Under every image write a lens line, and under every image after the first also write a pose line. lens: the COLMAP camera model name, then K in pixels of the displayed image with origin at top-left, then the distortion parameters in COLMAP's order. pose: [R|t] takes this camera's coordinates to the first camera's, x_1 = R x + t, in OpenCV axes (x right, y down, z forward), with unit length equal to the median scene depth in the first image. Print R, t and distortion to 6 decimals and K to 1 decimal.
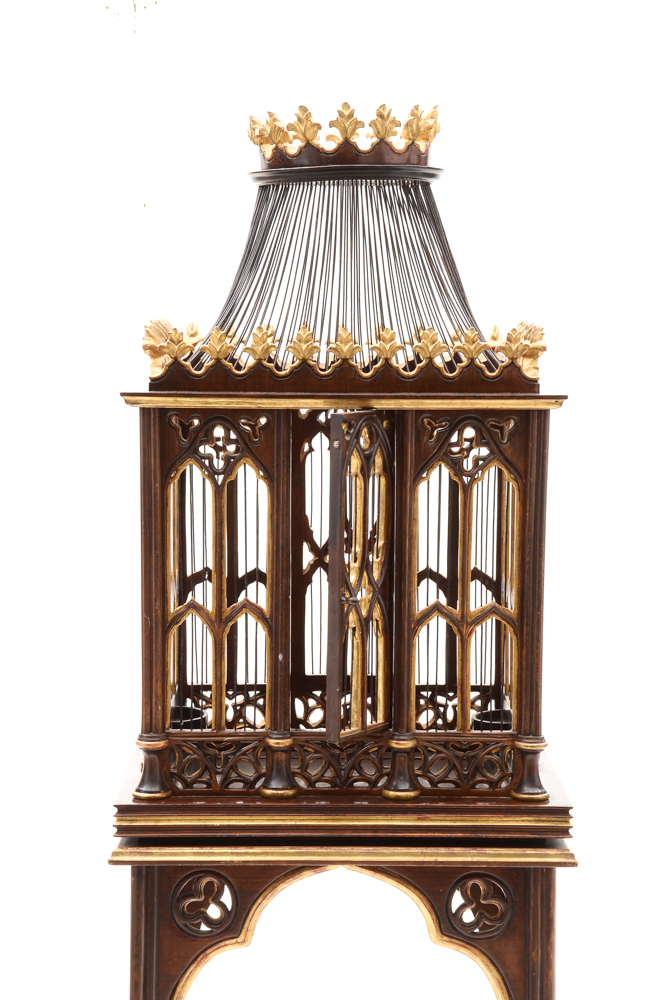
lens RADIAL K [[2586.3, 0, 333.7], [0, 2586.3, 497.4], [0, 0, 1]] dist [0.635083, 0.000000]
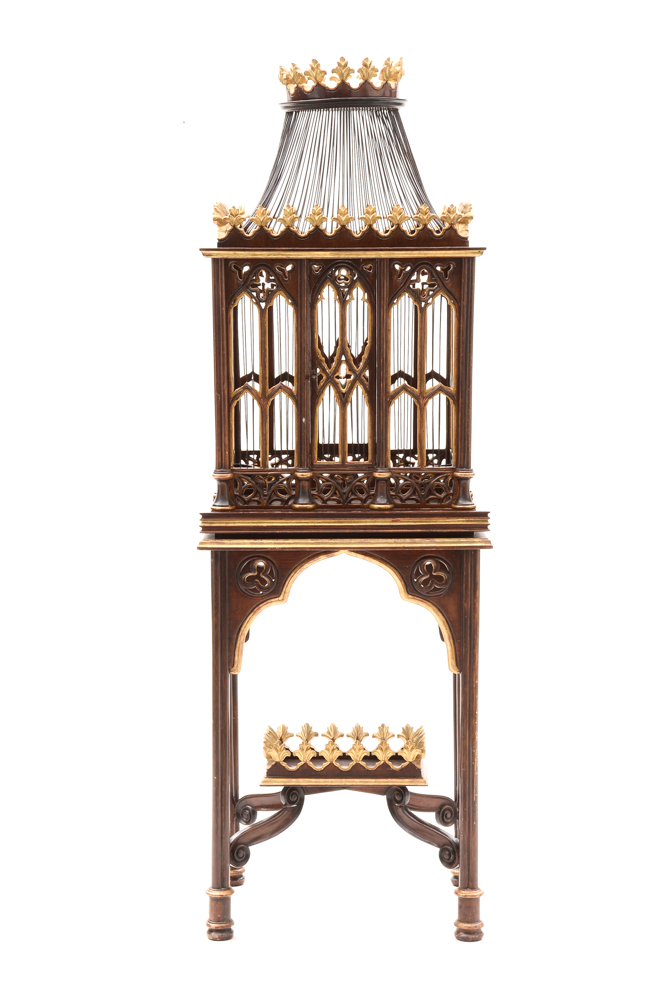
lens RADIAL K [[2593.4, 0, 334.5], [0, 2593.4, 514.1], [0, 0, 1]] dist [0.615638, 0.000000]
pose [[0.999944, -0.009457, -0.004747, 0.004842], [0.009625, 0.999284, 0.036585, 0.060858], [0.004398, -0.036629, 0.999319, -0.558727]]
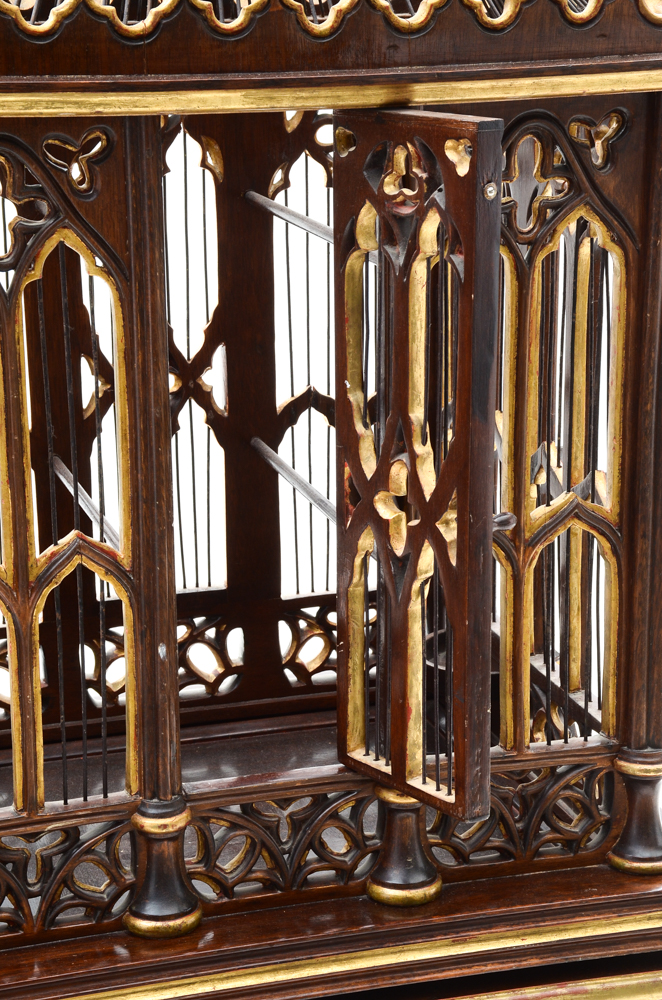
lens RADIAL K [[2293.0, 0, 336.3], [0, 2293.0, 498.2], [0, 0, 1]] dist [0.449861, 0.000000]
pose [[0.964074, -0.083189, 0.252272, -0.092664], [0.043568, 0.986355, 0.158762, -0.030658], [-0.262037, -0.142068, 0.954544, 0.591295]]
